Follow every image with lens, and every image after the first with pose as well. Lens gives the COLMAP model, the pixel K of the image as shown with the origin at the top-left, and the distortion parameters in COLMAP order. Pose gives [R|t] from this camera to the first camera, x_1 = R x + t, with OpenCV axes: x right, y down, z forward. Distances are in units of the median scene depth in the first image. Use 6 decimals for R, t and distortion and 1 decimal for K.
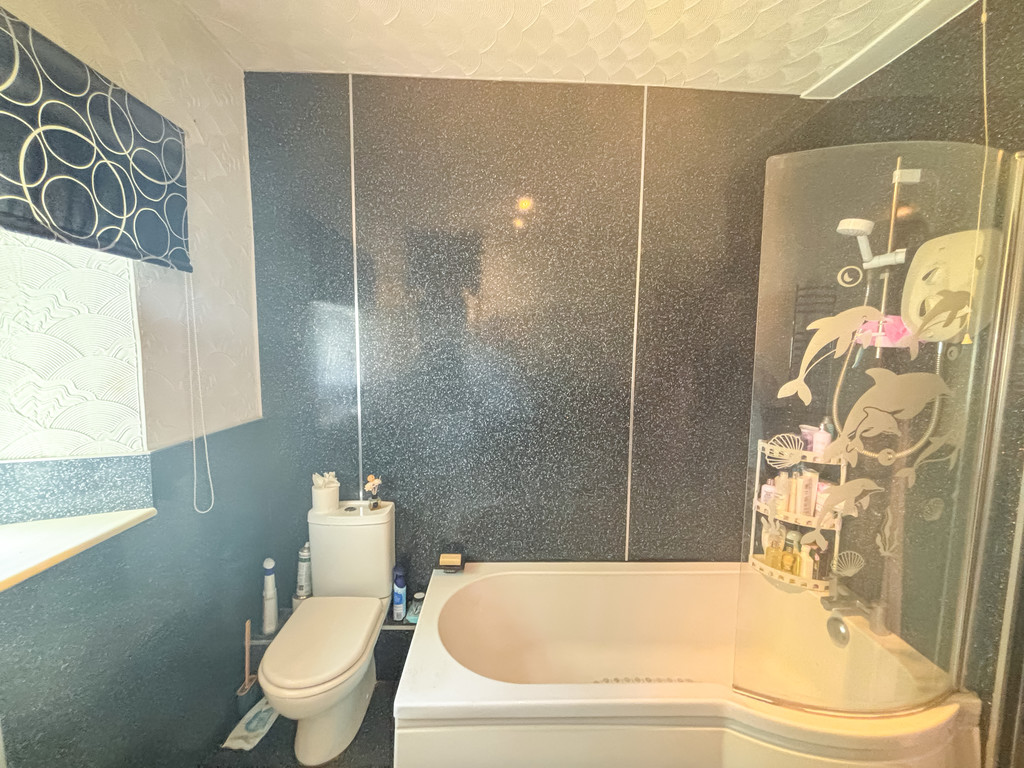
lens RADIAL K [[412.8, 0, 510.7], [0, 412.8, 383.6], [0, 0, 1]] dist [0.002479, -0.000070]
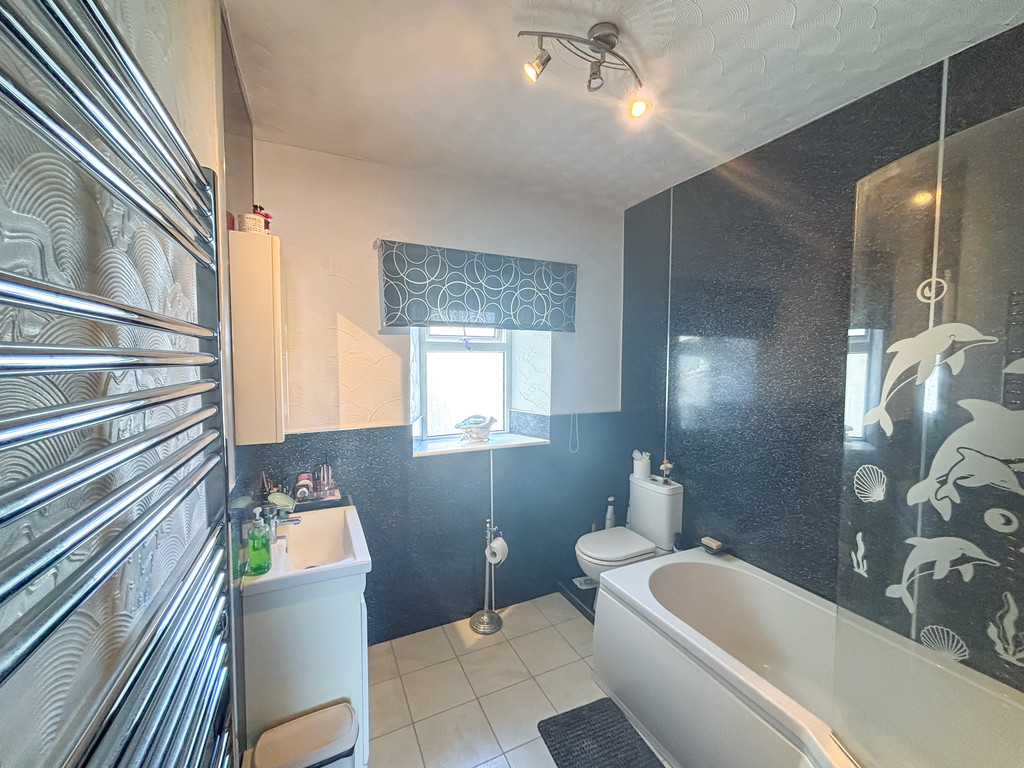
lens RADIAL K [[412.8, 0, 509.6], [0, 412.8, 383.3], [0, 0, 1]] dist [0.002479, -0.000070]
pose [[0.401418, 0.037987, -0.915107, 1.018787], [-0.088694, 0.996056, 0.002441, 0.007356], [0.911590, 0.080184, 0.403204, -0.105365]]
